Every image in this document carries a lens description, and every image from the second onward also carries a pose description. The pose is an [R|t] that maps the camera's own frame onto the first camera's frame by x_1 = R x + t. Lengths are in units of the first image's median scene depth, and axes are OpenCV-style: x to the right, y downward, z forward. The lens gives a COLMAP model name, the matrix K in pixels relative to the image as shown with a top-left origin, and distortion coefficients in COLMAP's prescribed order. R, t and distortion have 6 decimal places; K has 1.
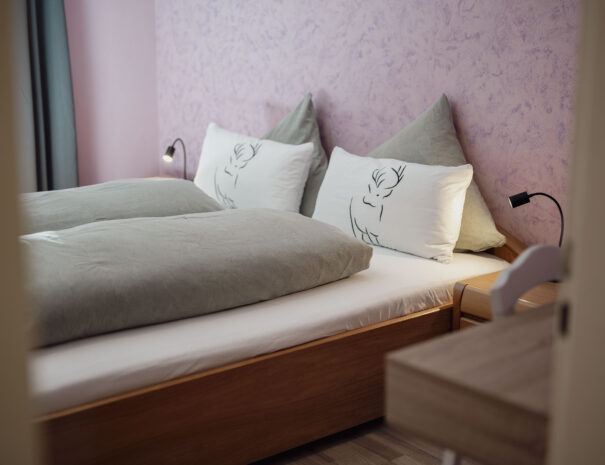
lens RADIAL K [[1039.9, 0, 302.5], [0, 1039.9, 232.5], [0, 0, 1]] dist [0.105054, -0.156712]
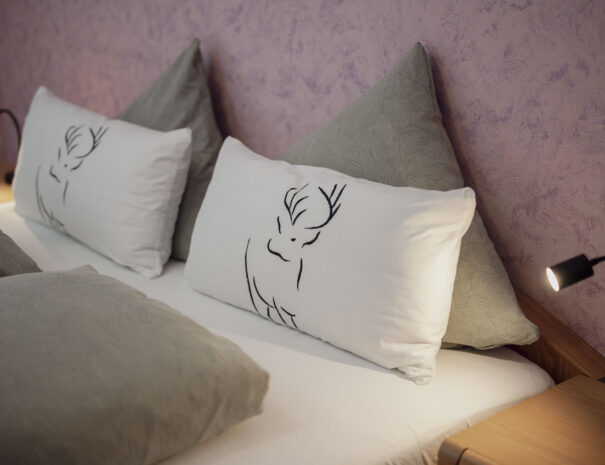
lens RADIAL K [[1039.9, 0, 302.5], [0, 1039.9, 232.5], [0, 0, 1]] dist [0.105054, -0.156712]
pose [[0.999804, -0.008515, 0.017875, 0.065613], [0.007378, 0.998002, 0.062755, -0.070171], [-0.018374, -0.062610, 0.997869, 0.461487]]
